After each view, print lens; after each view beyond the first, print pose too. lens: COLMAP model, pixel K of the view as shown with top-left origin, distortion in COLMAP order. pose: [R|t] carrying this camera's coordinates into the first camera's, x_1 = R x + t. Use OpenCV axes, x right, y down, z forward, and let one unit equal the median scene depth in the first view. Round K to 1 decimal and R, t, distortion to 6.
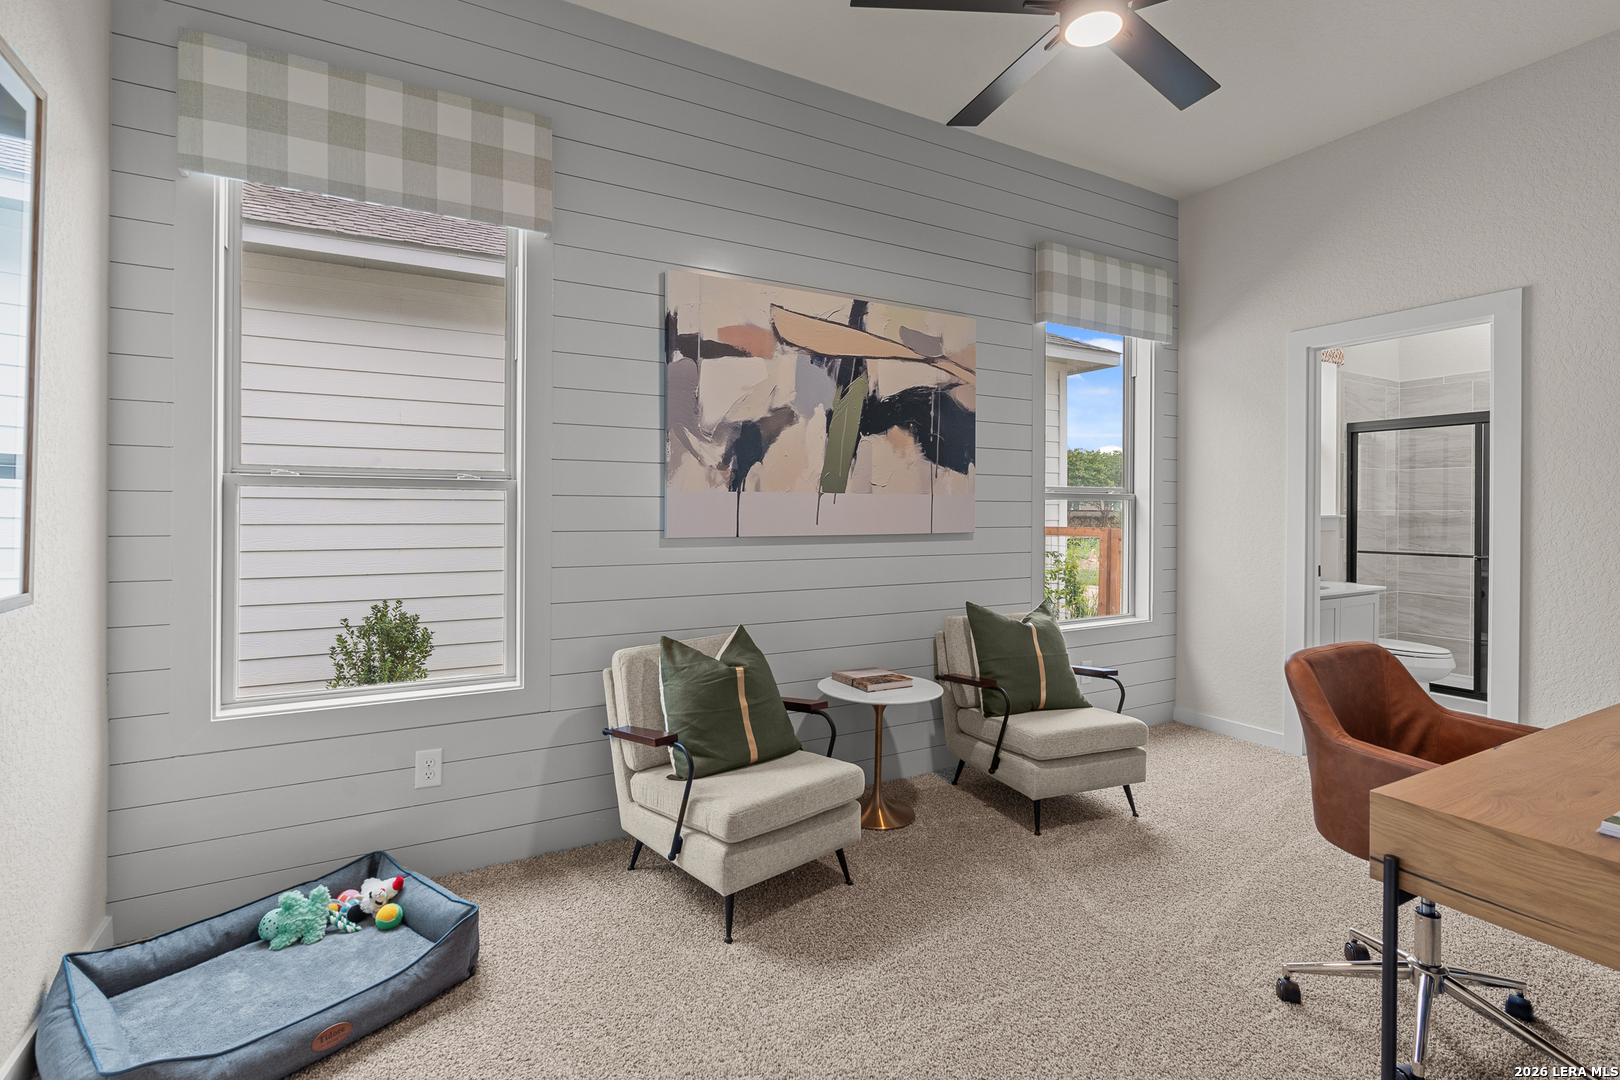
lens RADIAL K [[747.6, 0, 806.1], [0, 747.6, 510.3], [0, 0, 1]] dist [-0.013546, 0.004462]
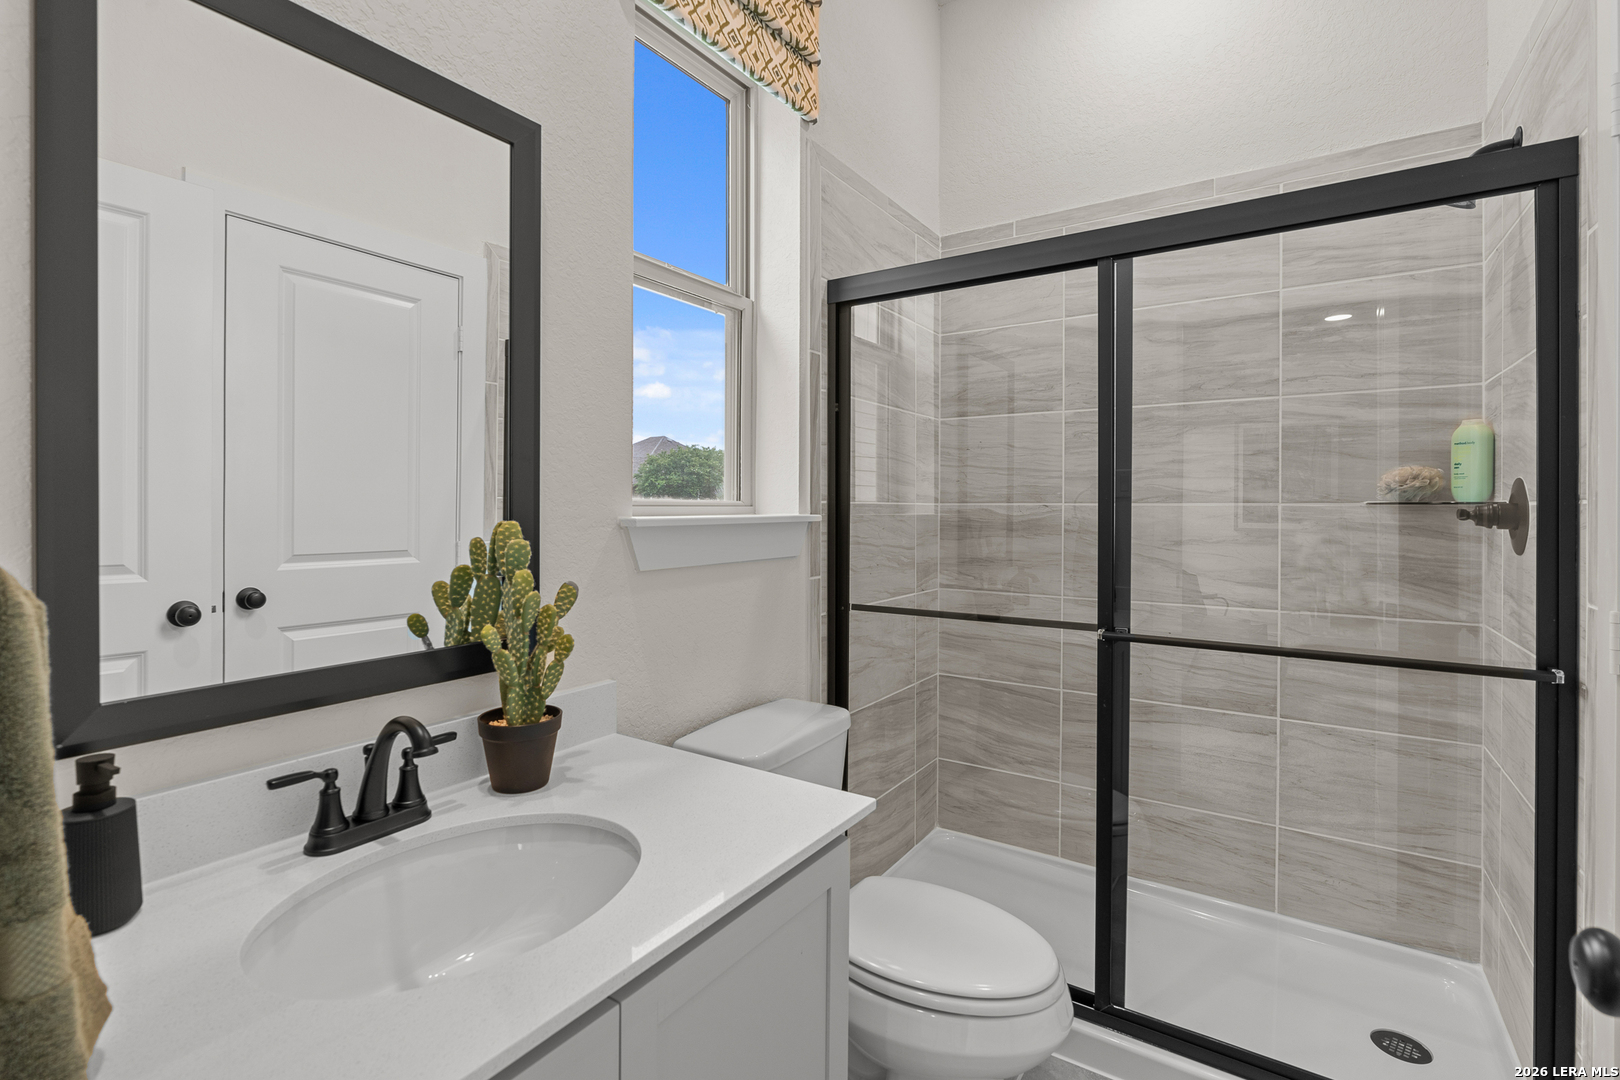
lens RADIAL K [[747.6, 0, 798.2], [0, 747.6, 507.3], [0, 0, 1]] dist [-0.013546, 0.004462]
pose [[0.893470, -0.001657, 0.449120, 0.516088], [0.001482, 0.999999, 0.000740, 0.001919], [-0.449121, 0.000004, 0.893471, 0.630095]]
